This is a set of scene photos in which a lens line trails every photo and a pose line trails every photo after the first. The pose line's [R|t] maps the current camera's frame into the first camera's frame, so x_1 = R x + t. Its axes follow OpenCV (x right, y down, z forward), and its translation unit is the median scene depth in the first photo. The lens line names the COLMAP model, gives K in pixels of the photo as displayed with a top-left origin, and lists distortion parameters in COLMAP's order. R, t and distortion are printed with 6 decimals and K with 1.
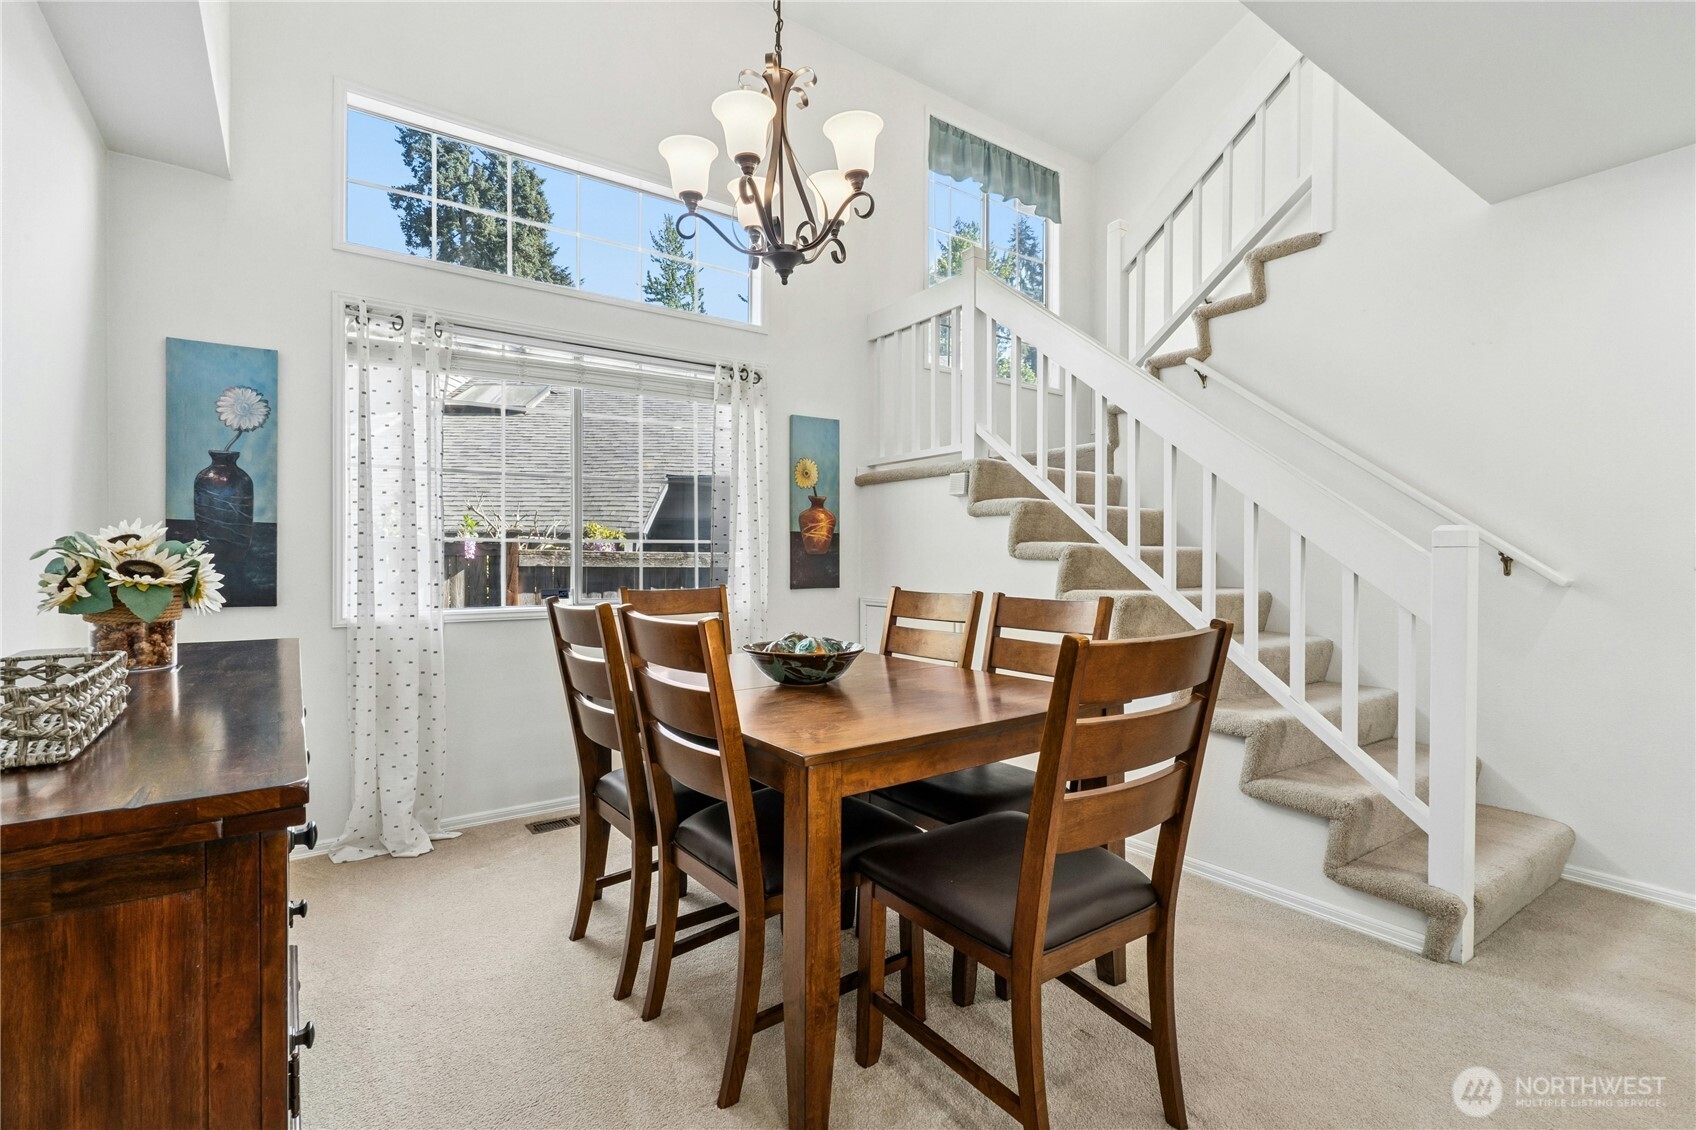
lens RADIAL K [[790.3, 0, 842.1], [0, 790.3, 543.2], [0, 0, 1]] dist [-0.003281, -0.000017]
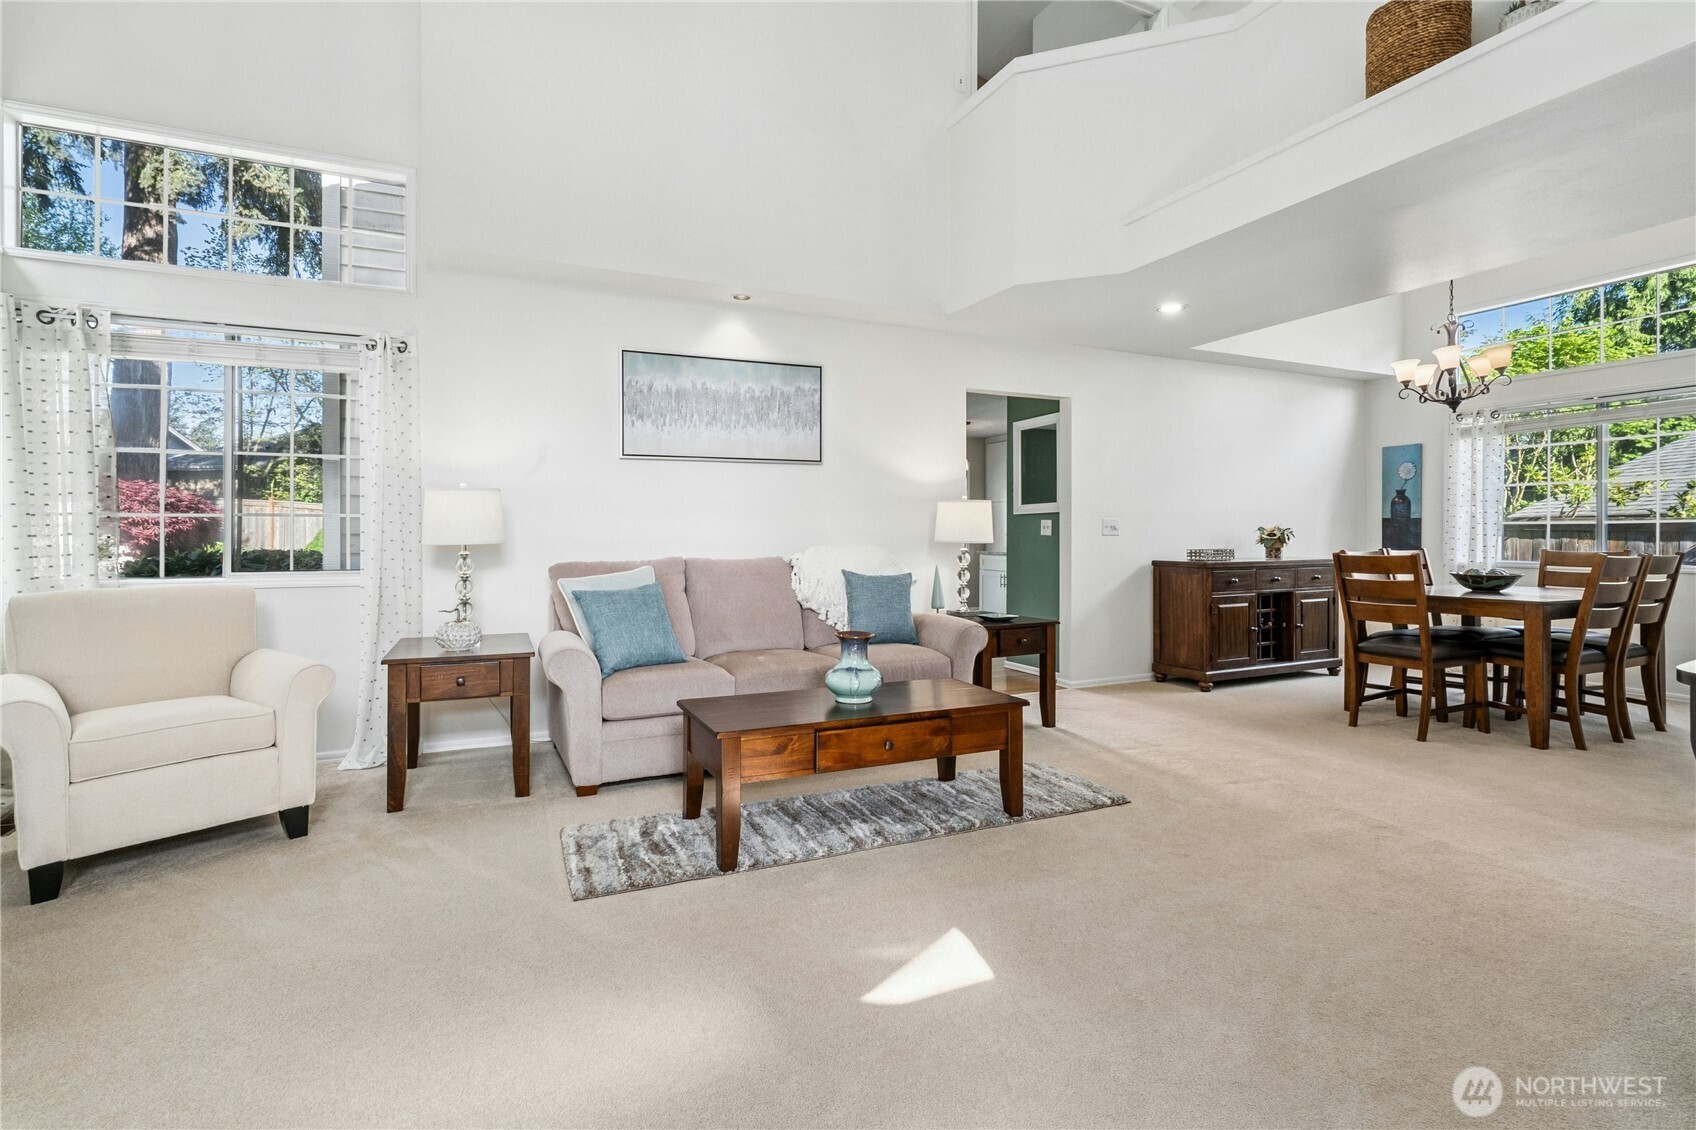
lens RADIAL K [[790.3, 0, 842.1], [0, 790.3, 543.2], [0, 0, 1]] dist [-0.003281, -0.000017]
pose [[-0.172155, 0.007505, -0.985041, 1.959947], [0.003363, 0.999970, 0.007031, 0.028518], [0.985064, -0.002102, -0.172175, -0.296481]]
